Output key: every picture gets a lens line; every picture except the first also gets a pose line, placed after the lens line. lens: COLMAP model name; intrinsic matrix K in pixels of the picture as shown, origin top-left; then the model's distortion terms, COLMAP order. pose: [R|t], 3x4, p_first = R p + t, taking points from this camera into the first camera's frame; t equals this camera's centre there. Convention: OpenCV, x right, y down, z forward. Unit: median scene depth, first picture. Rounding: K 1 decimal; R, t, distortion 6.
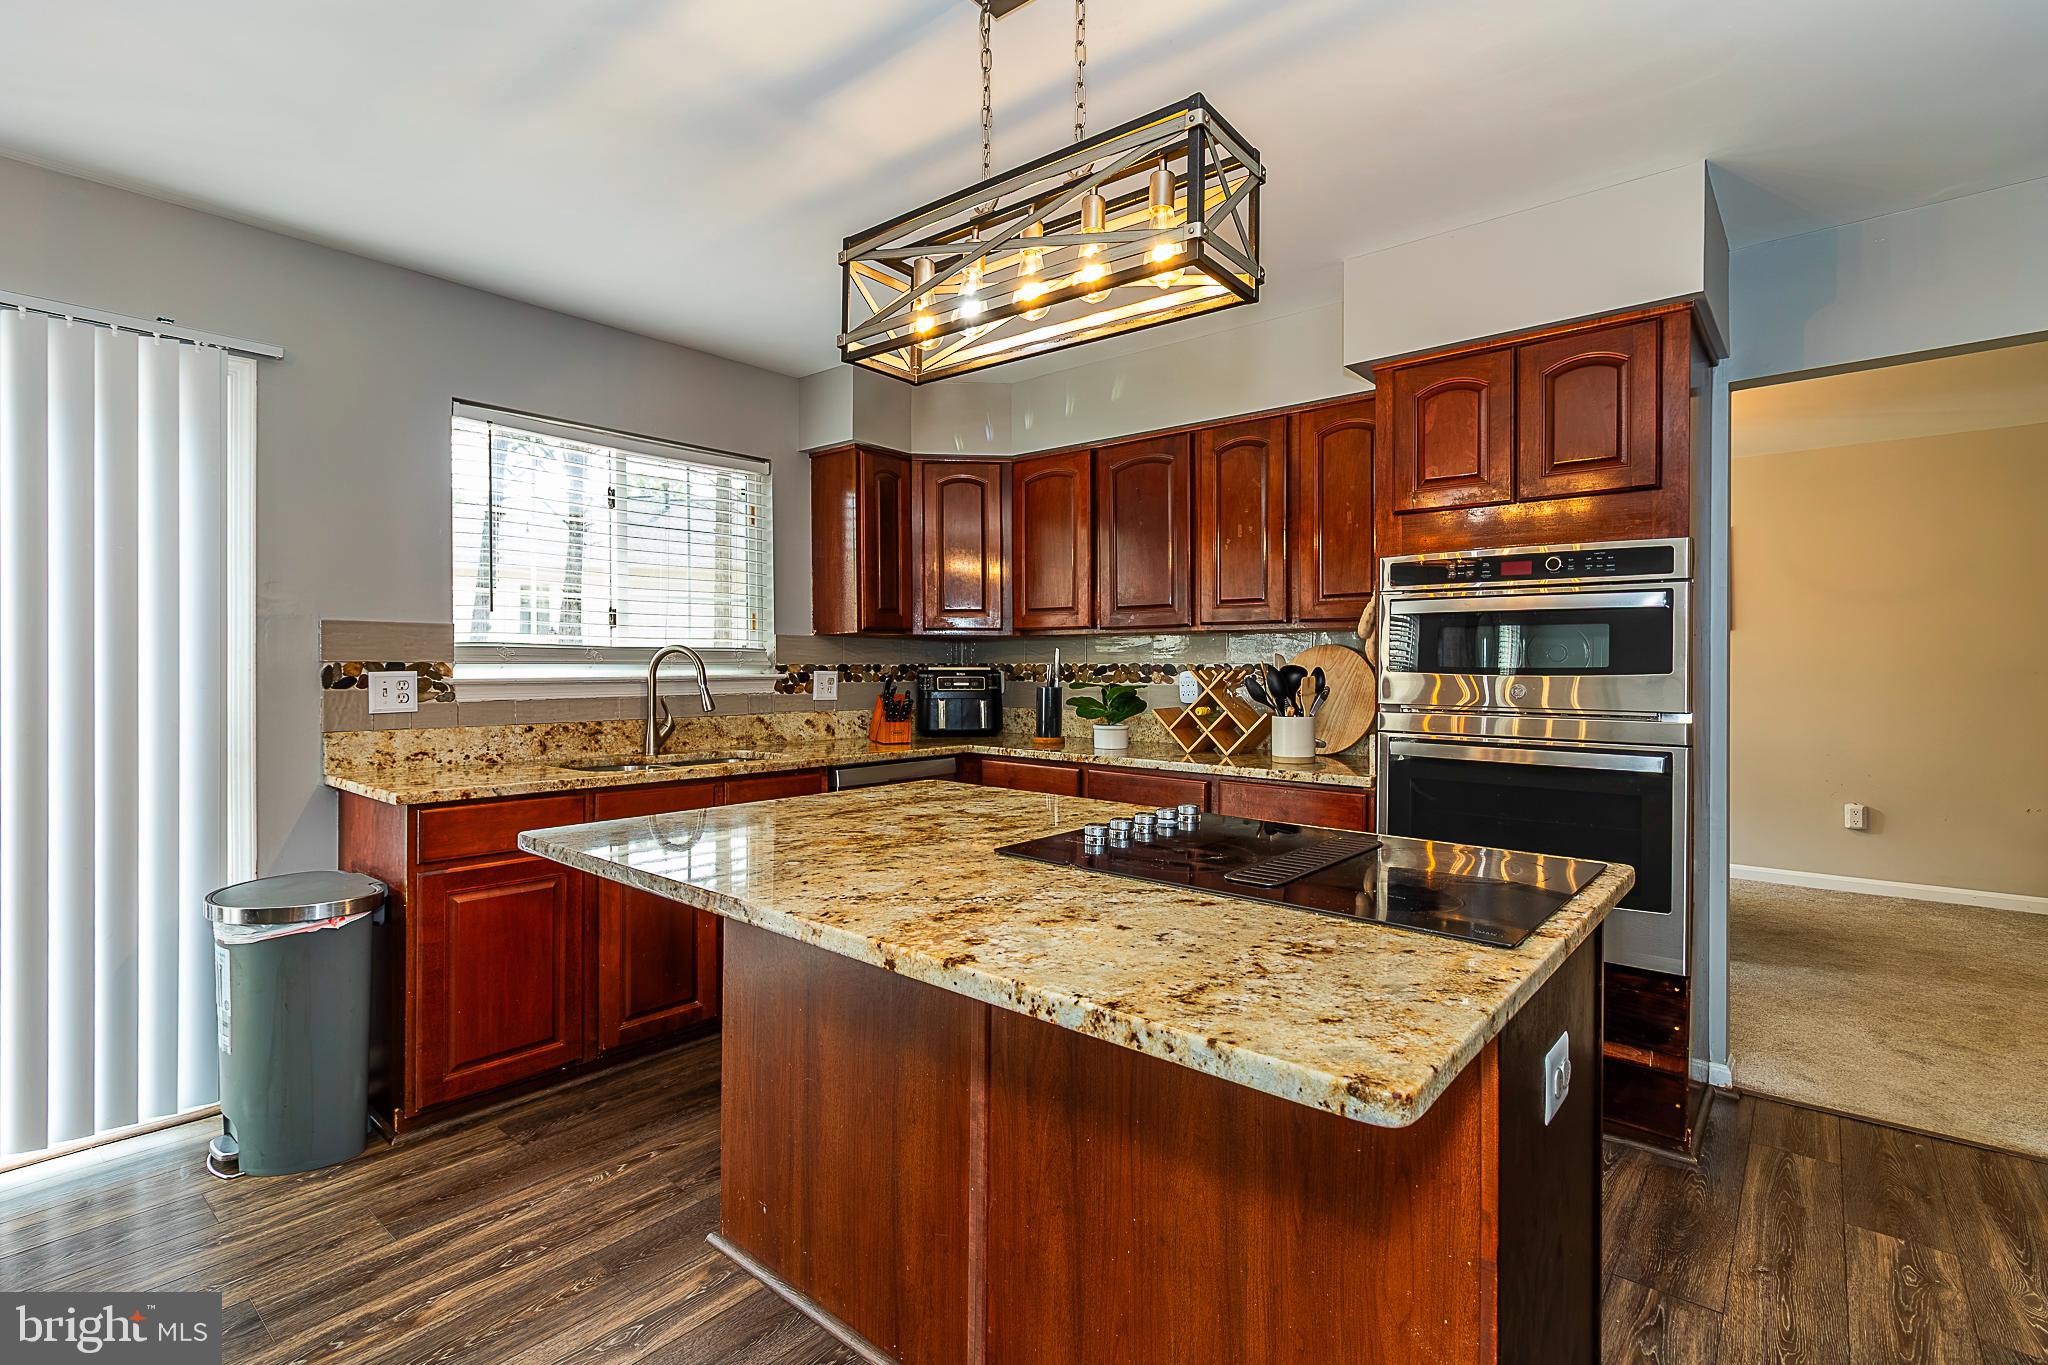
lens RADIAL K [[948.7, 0, 1022.1], [0, 948.7, 676.5], [0, 0, 1]] dist [0.002695, 0.001335]
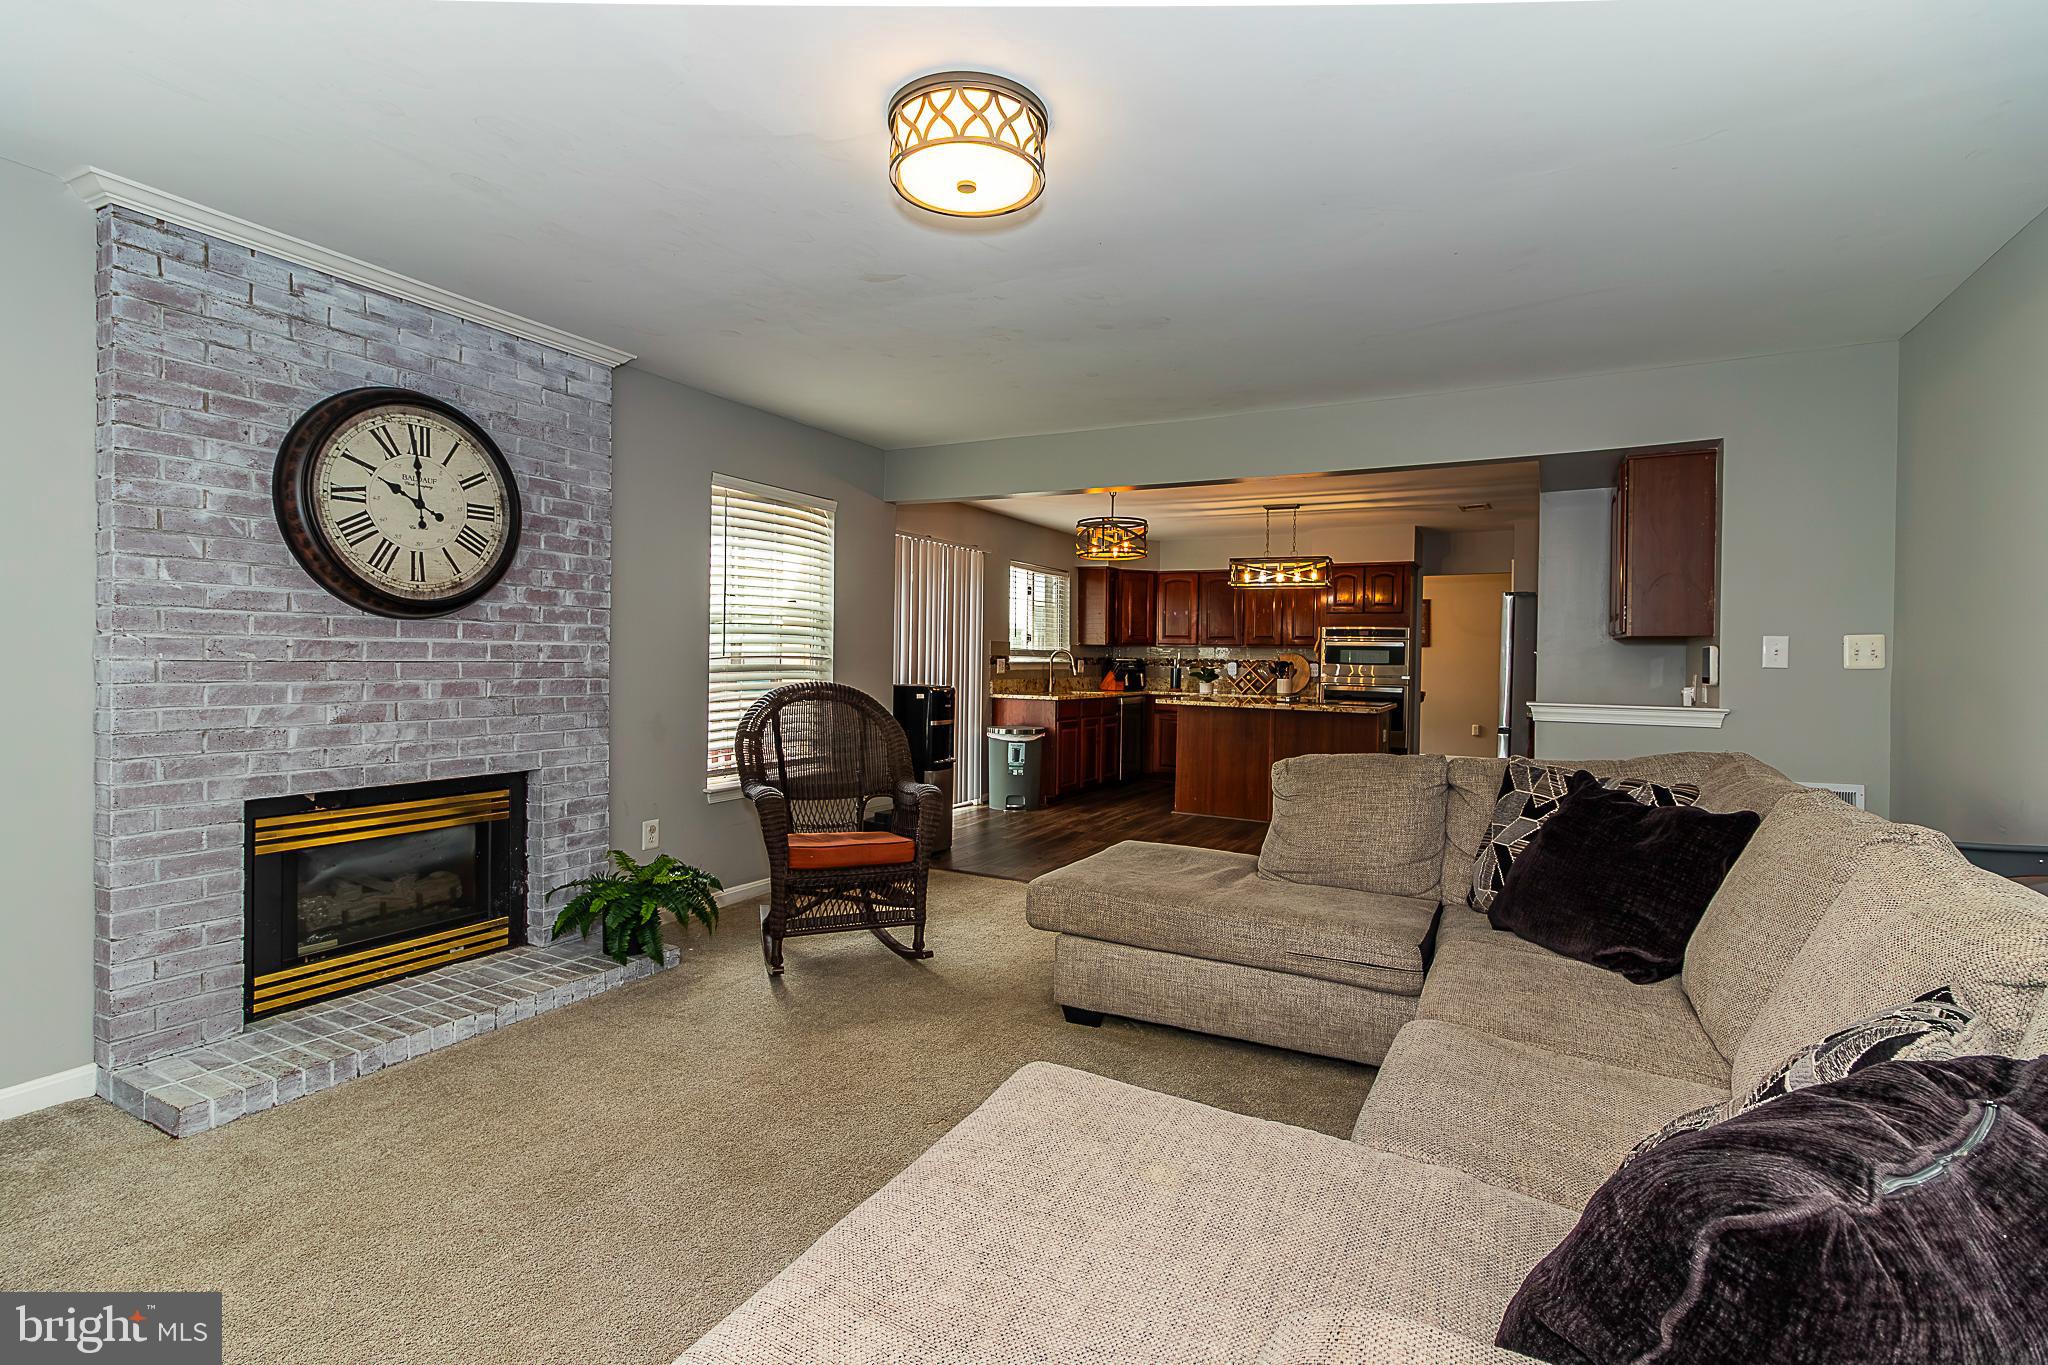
lens RADIAL K [[940.6, 0, 1025.9], [0, 940.6, 664.5], [0, 0, 1]] dist [0.003329, 0.000327]
pose [[0.976916, 0.013700, 0.213182, -1.228184], [-0.013415, 0.999906, -0.002782, 0.019950], [-0.213201, -0.000143, 0.977008, -1.809010]]
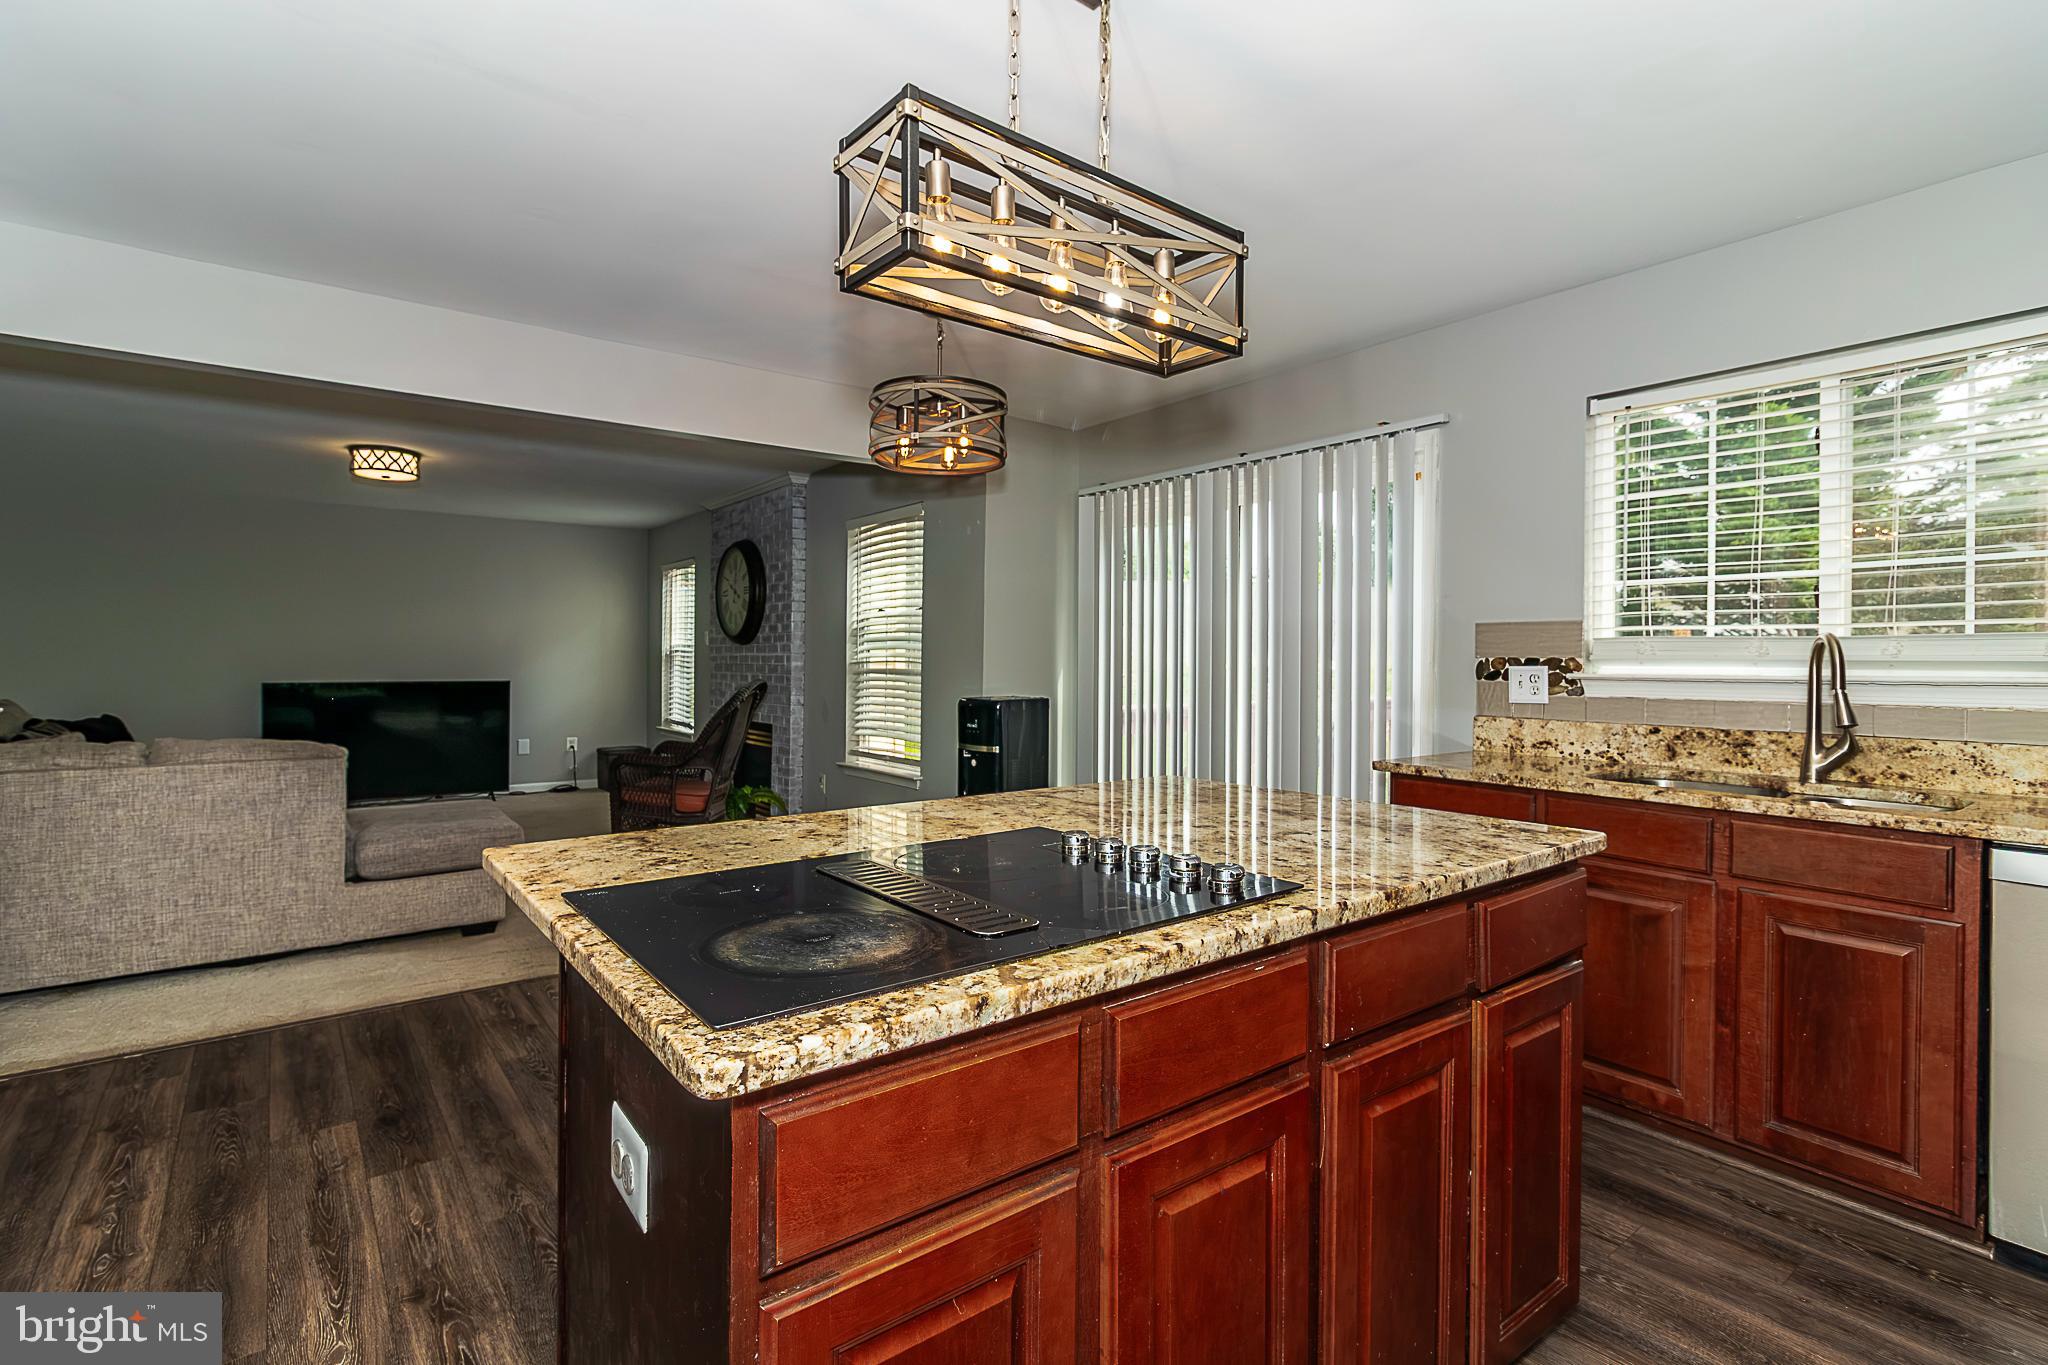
lens RADIAL K [[948.7, 0, 1022.1], [0, 948.7, 676.5], [0, 0, 1]] dist [0.002695, 0.001335]
pose [[-0.201851, 0.016271, -0.979281, 0.569603], [-0.016351, 0.999667, 0.019980, -0.005997], [0.979280, 0.020045, -0.201517, 0.666208]]
